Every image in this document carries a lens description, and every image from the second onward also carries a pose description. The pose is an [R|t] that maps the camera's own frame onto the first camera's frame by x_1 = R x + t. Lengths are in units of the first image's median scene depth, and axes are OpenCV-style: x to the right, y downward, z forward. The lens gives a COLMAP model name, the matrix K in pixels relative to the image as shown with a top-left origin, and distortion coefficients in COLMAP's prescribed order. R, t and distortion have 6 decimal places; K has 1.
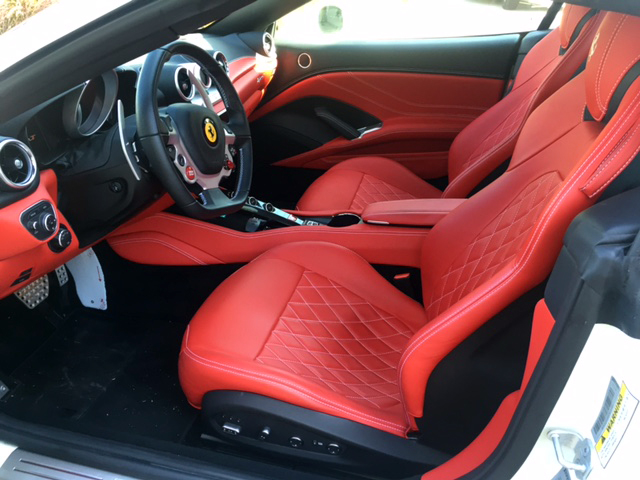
lens RADIAL K [[543.5, 0, 320.0], [0, 543.5, 240.0], [0, 0, 1]] dist [0.028161, -0.003663]
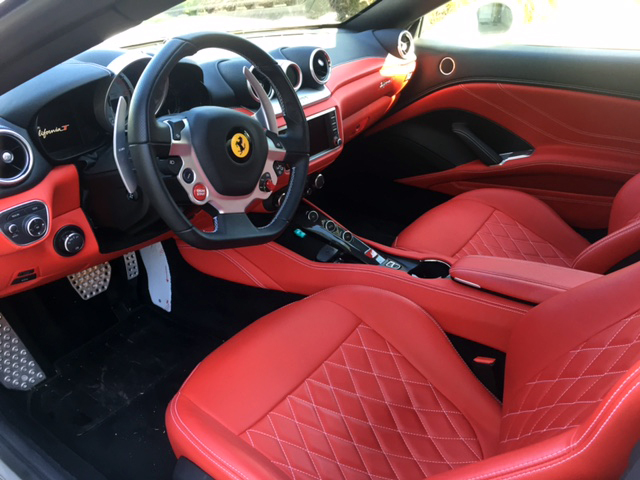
lens RADIAL K [[543.5, 0, 320.0], [0, 543.5, 240.0], [0, 0, 1]] dist [0.028161, -0.003663]
pose [[0.932676, 0.174608, -0.315637, 0.138249], [-0.174363, 0.984247, 0.029252, -0.074235], [0.315772, 0.027753, 0.948429, 0.196268]]
